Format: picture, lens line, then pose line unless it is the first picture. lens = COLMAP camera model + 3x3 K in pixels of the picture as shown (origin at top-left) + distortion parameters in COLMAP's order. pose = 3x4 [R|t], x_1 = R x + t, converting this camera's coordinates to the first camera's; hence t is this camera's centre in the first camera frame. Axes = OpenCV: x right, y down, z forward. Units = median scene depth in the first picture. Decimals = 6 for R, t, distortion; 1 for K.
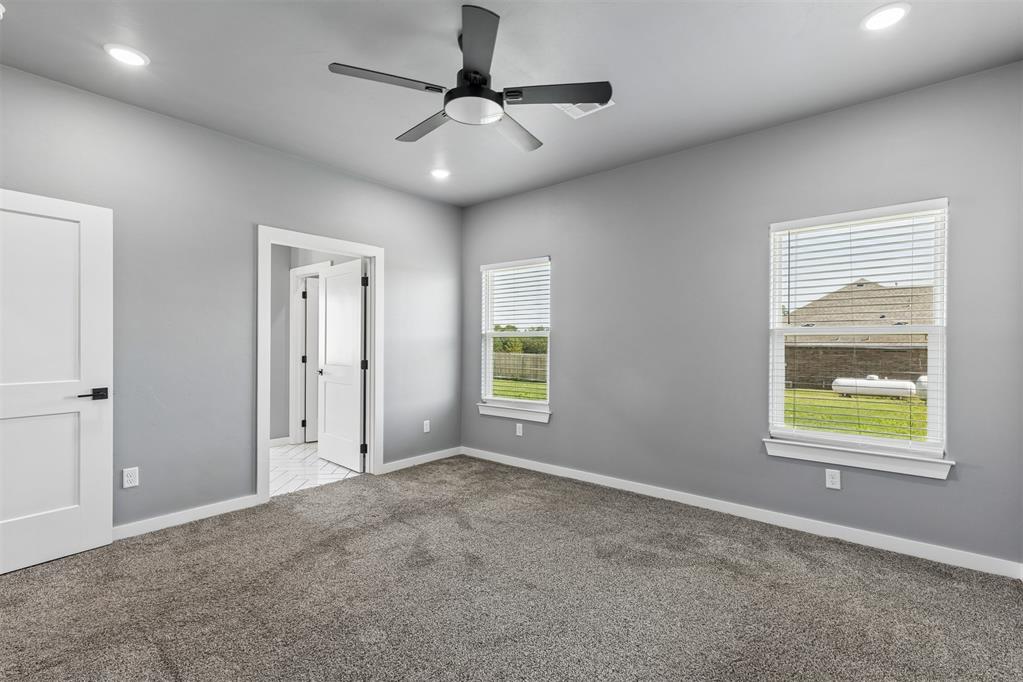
lens RADIAL K [[459.3, 0, 515.9], [0, 459.3, 340.8], [0, 0, 1]] dist [0.007871, -0.000055]
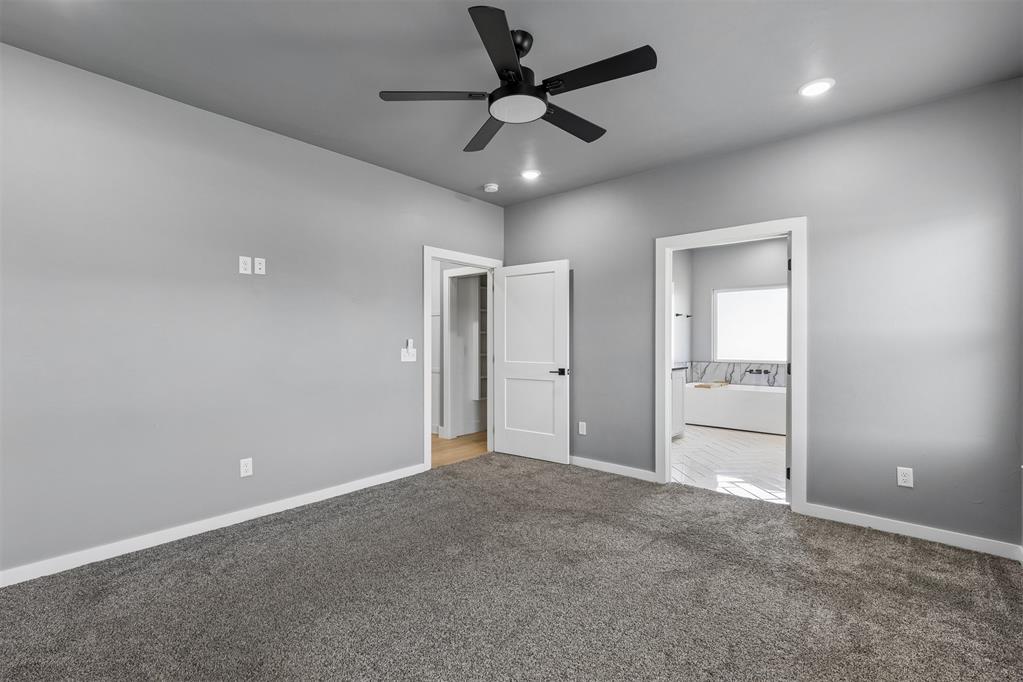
lens RADIAL K [[459.3, 0, 511.9], [0, 459.3, 339.7], [0, 0, 1]] dist [0.007871, -0.000055]
pose [[-0.008530, -0.004614, -0.999953, 0.639473], [0.001317, 0.999988, -0.004625, 0.005546], [0.999963, -0.001356, -0.008524, 0.702895]]
